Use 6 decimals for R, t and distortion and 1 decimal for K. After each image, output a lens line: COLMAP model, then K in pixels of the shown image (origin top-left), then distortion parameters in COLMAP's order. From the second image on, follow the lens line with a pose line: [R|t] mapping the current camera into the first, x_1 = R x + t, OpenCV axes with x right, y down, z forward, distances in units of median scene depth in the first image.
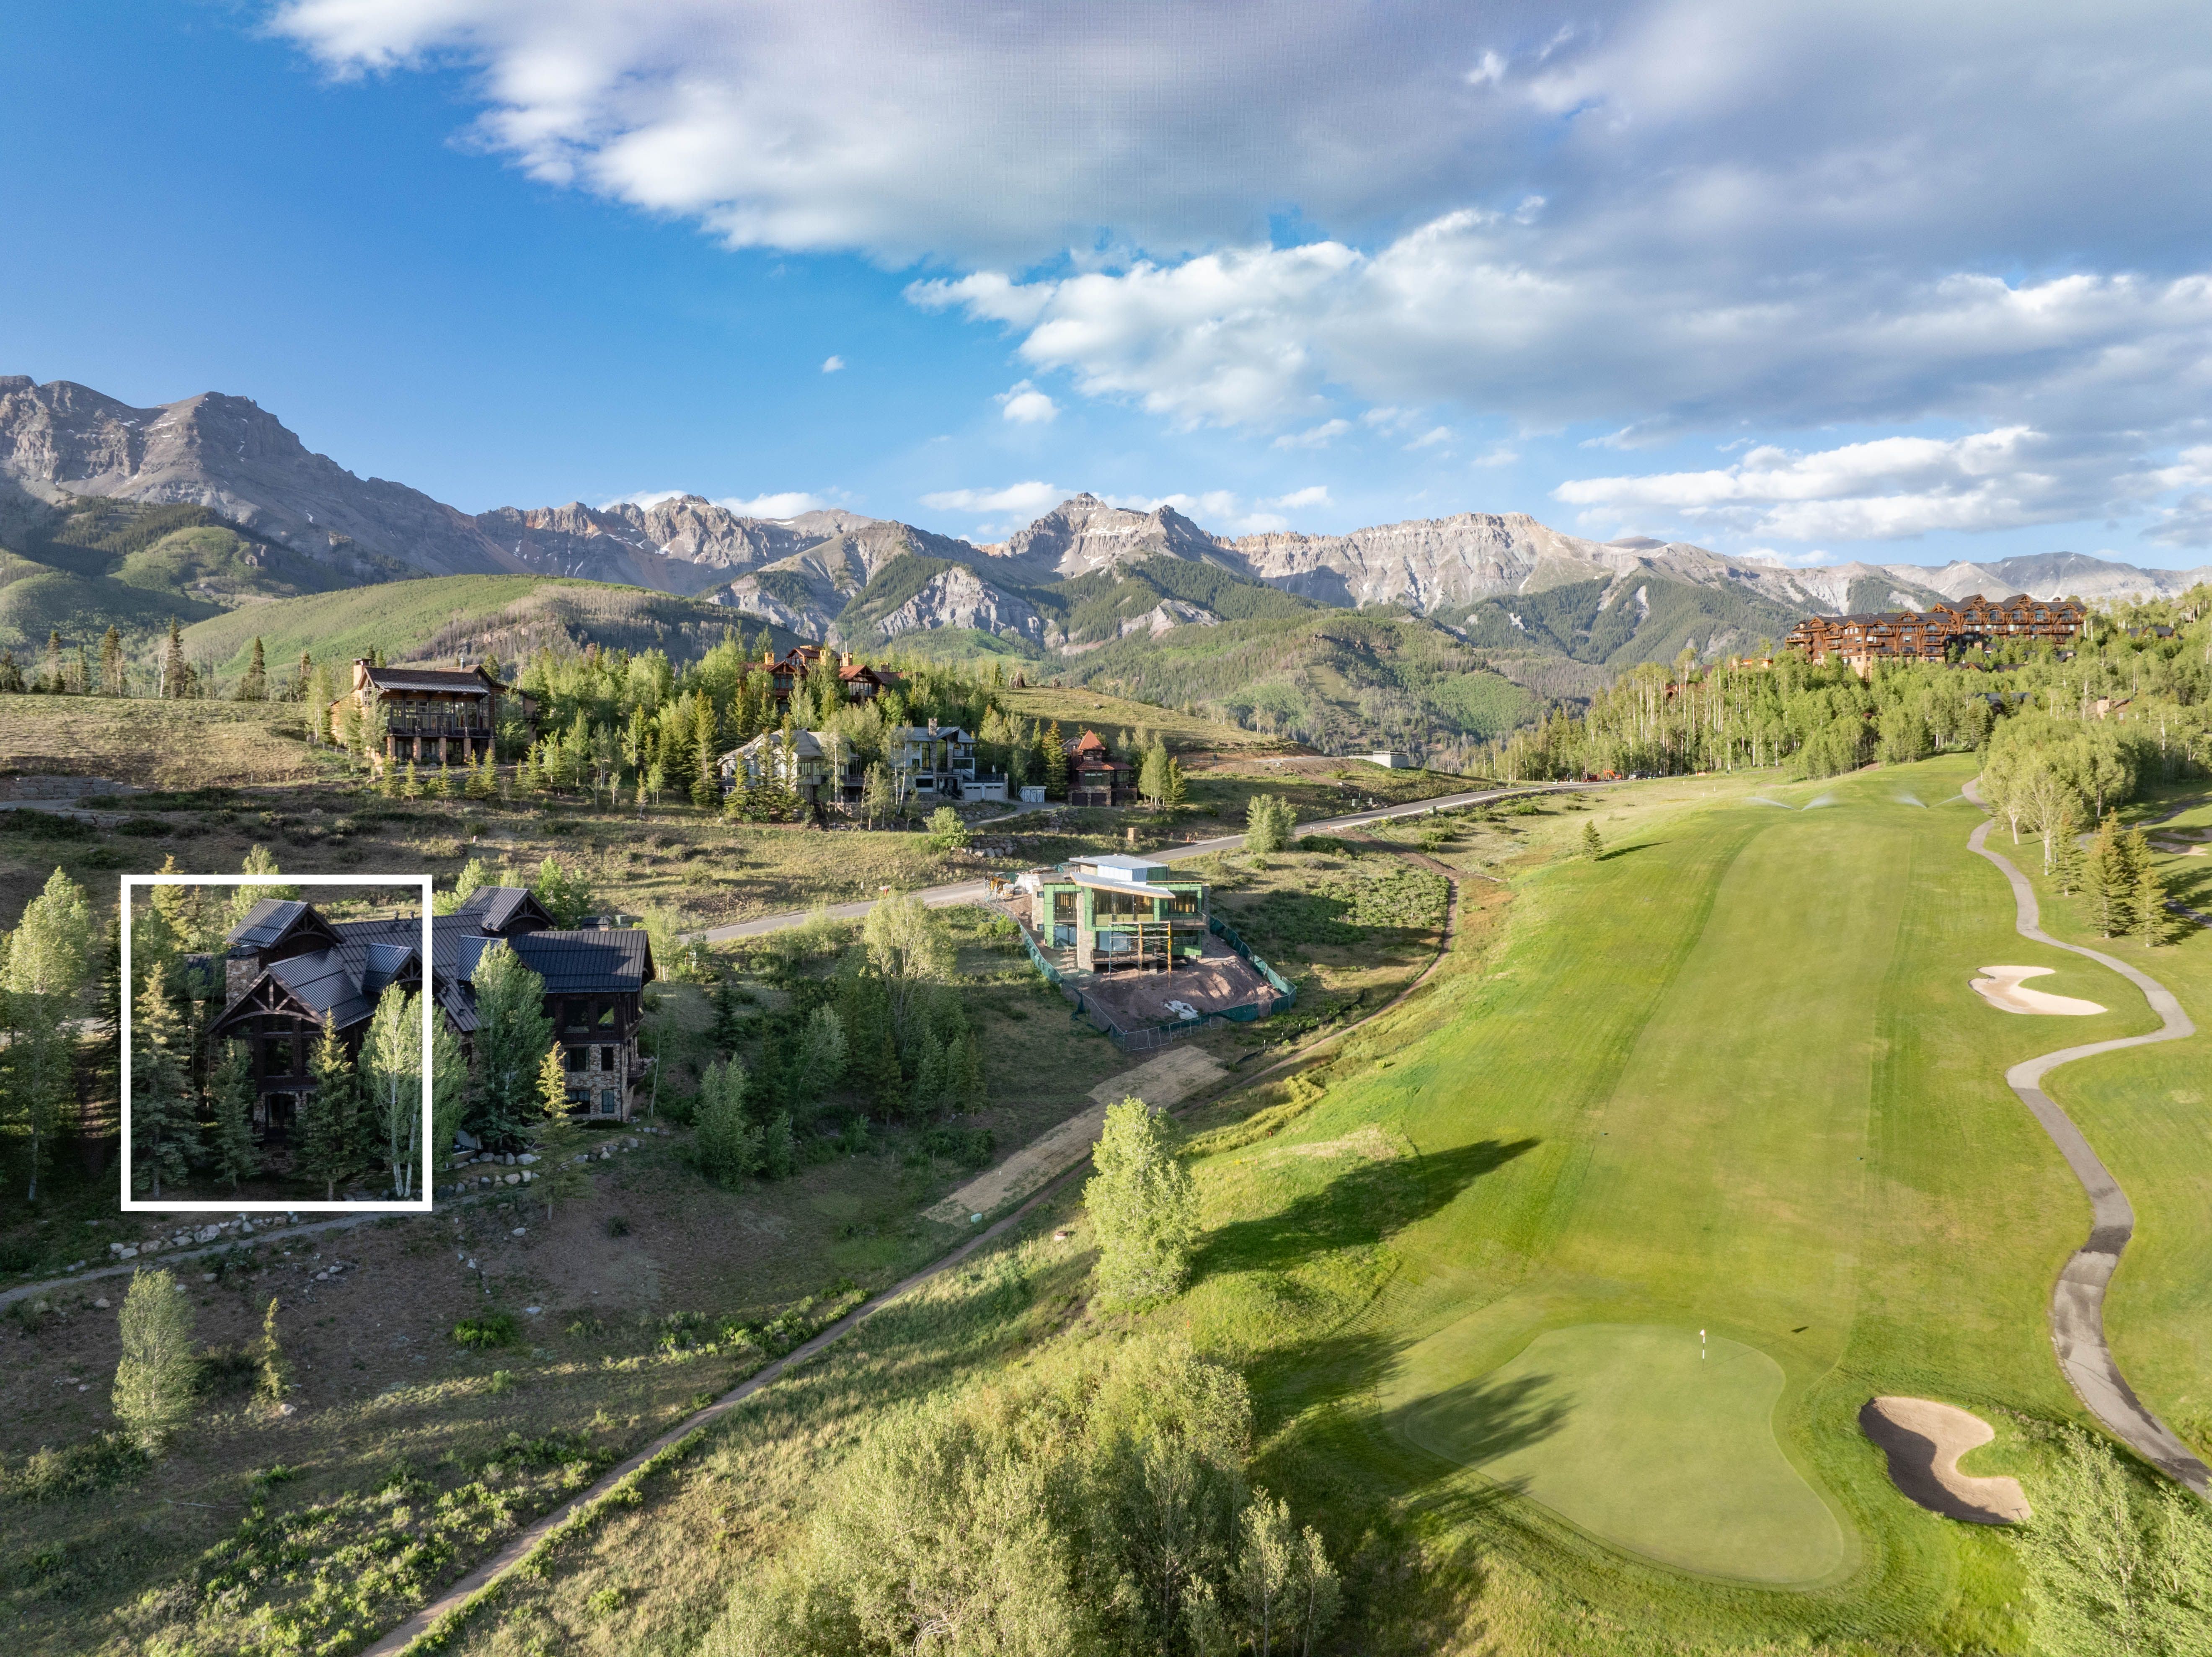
lens RADIAL K [[1562.9, 0, 1093.6], [0, 1562.9, 825.9], [0, 0, 1]] dist [-0.059940, 0.029018]
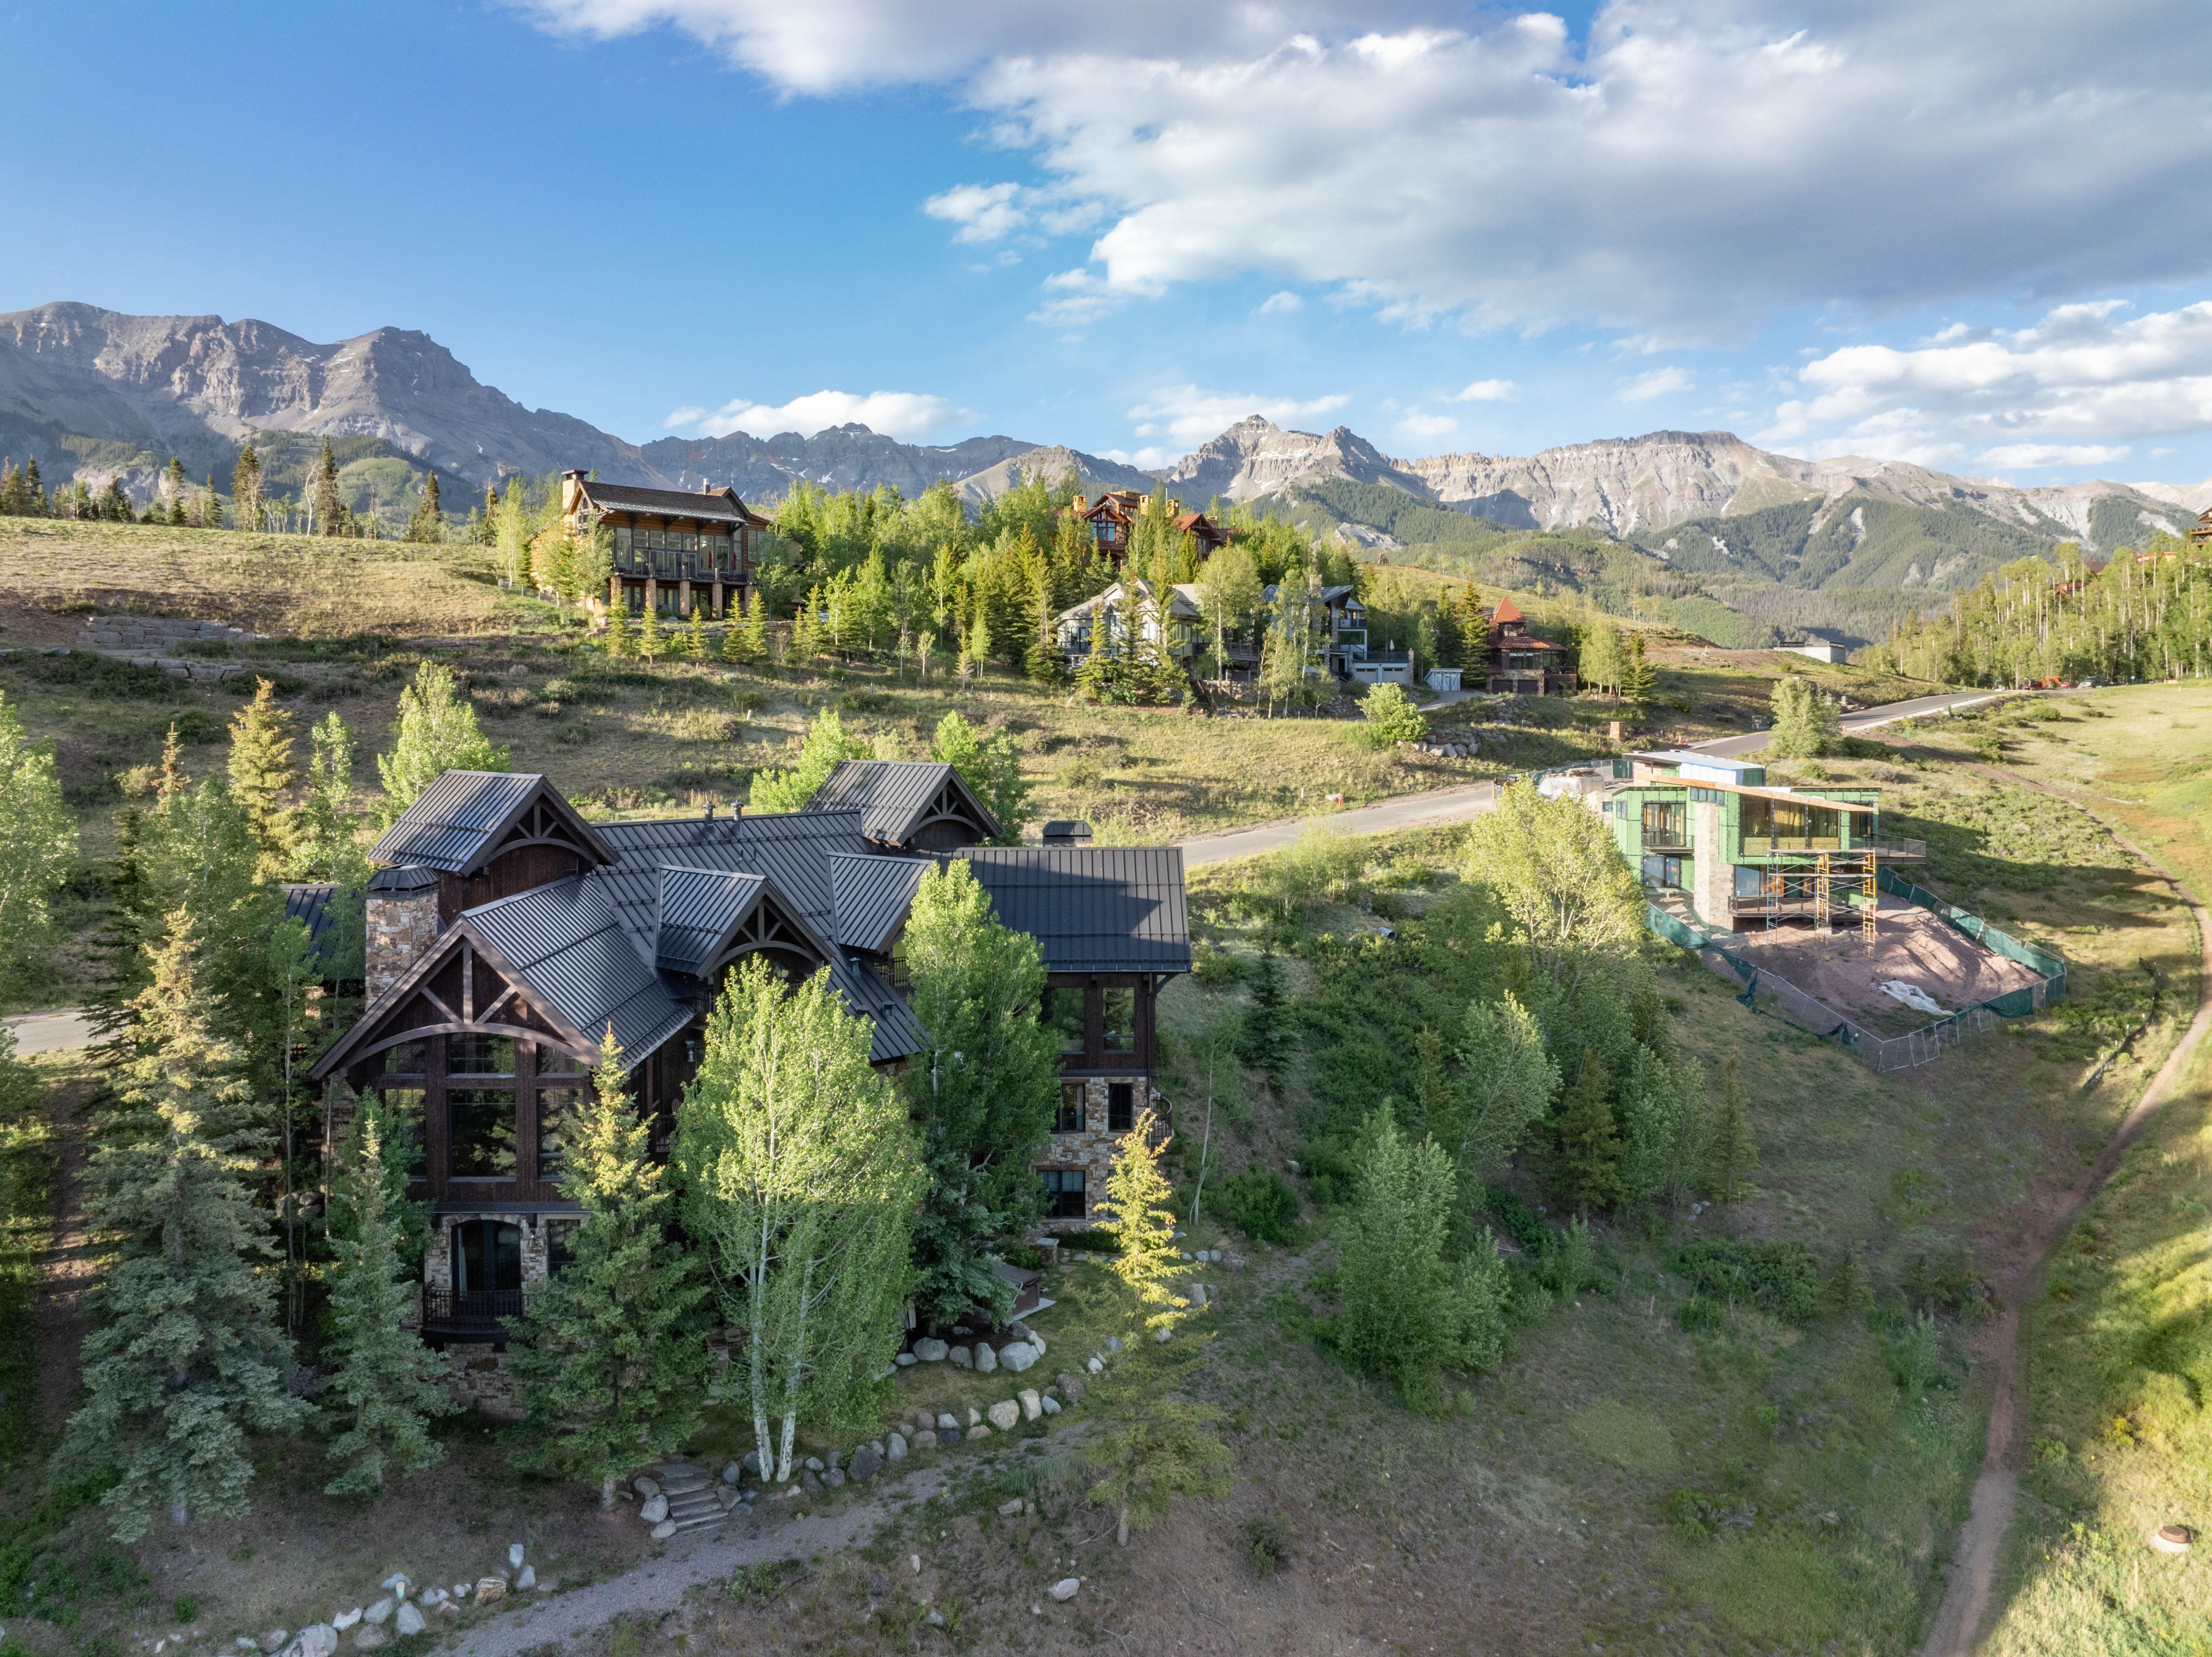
lens RADIAL K [[1599.8, 0, 1099.5], [0, 1599.8, 766.3], [0, 0, 1]] dist [-0.041478, -0.002369]
pose [[0.995201, 0.008896, -0.097450, -0.156763], [-0.008541, 0.999955, 0.004062, 0.022837], [0.097482, -0.003211, 0.995232, 0.286312]]
